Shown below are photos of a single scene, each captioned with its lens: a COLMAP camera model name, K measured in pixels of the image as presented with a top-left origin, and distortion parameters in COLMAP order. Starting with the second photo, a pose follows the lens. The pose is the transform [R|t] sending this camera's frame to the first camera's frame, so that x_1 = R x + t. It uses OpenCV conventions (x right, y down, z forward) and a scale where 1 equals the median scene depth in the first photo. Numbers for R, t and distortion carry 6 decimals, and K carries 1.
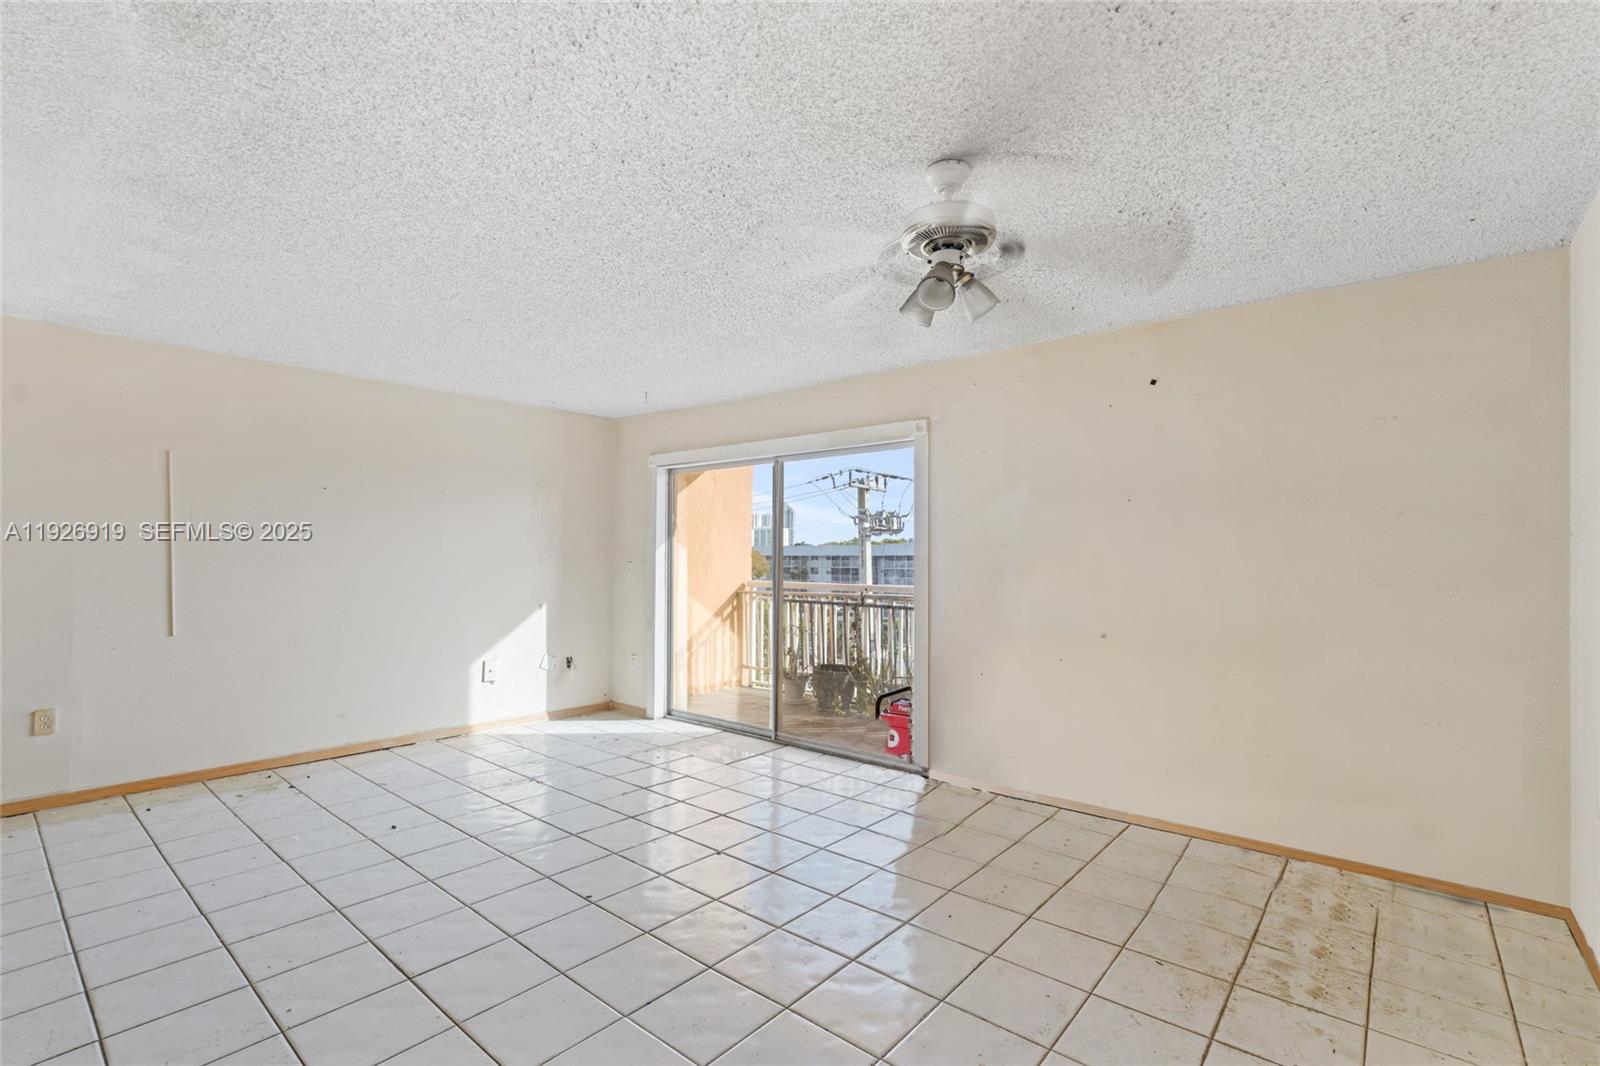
lens RADIAL K [[713.3, 0, 825.8], [0, 713.3, 558.6], [0, 0, 1]] dist [-0.007054, 0.002398]
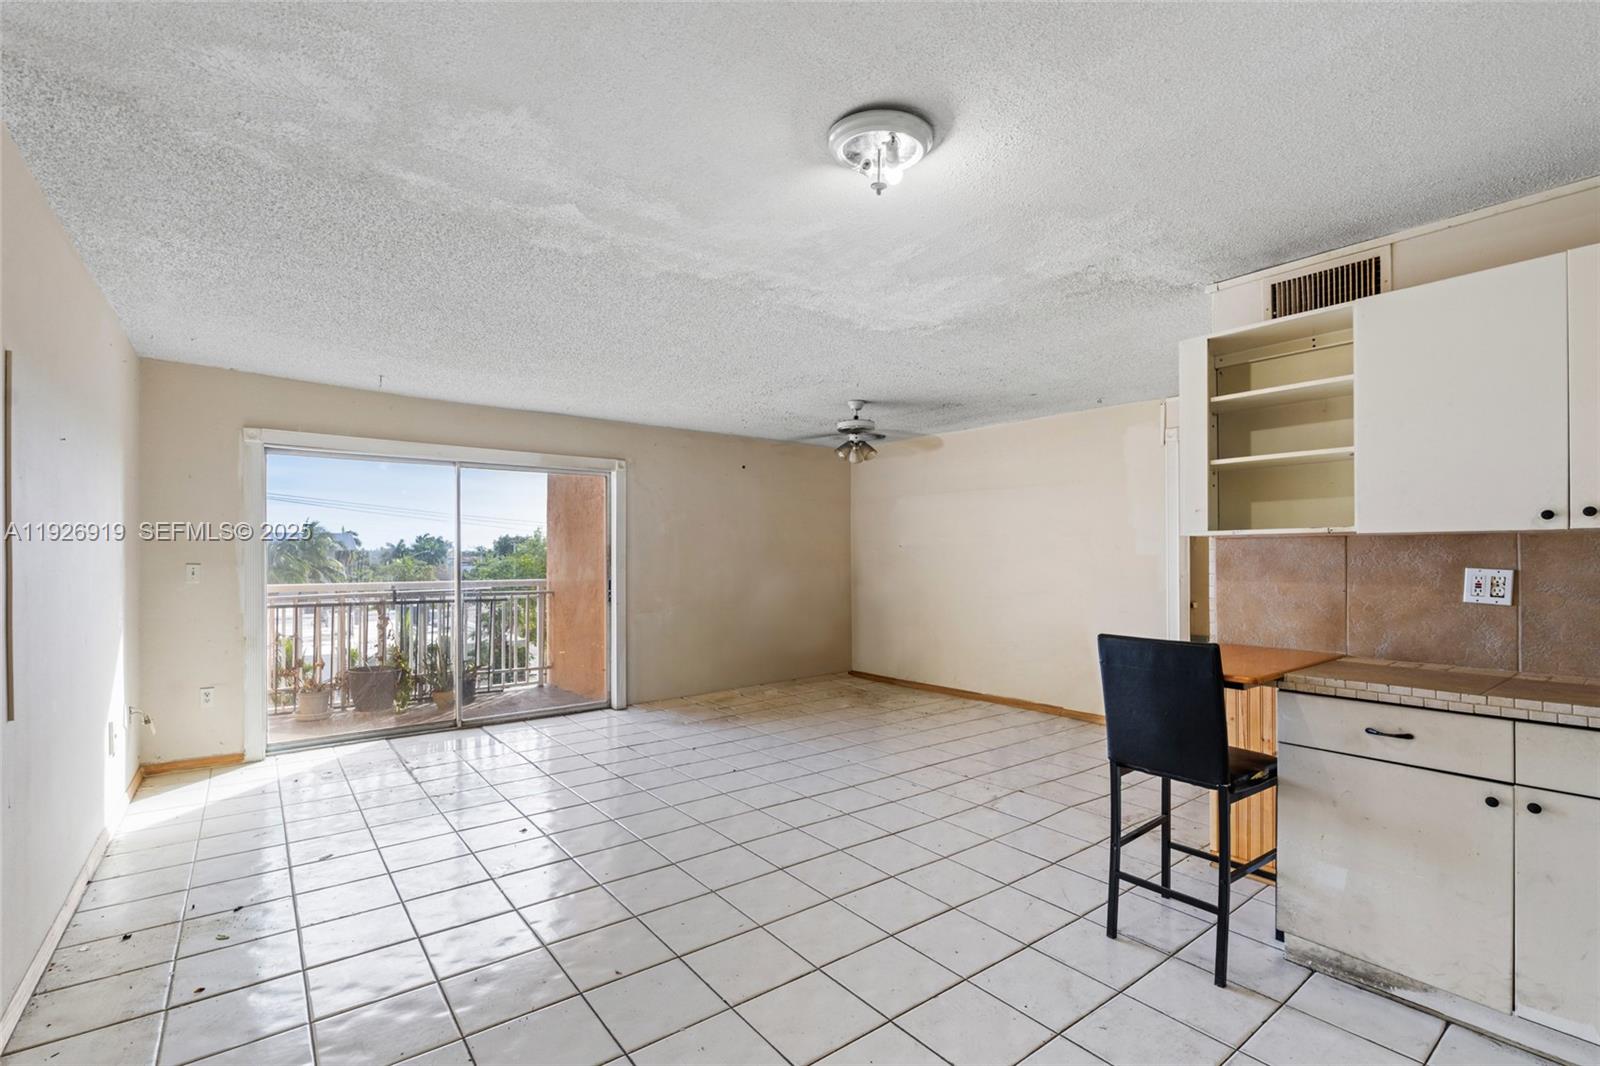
lens RADIAL K [[713.3, 0, 799.9], [0, 713.3, 539.1], [0, 0, 1]] dist [-0.007054, 0.002398]
pose [[0.222965, 0.015084, 0.974710, -1.007306], [0.002690, 0.999867, -0.016089, -0.007782], [-0.974823, 0.006209, 0.222895, 0.270744]]
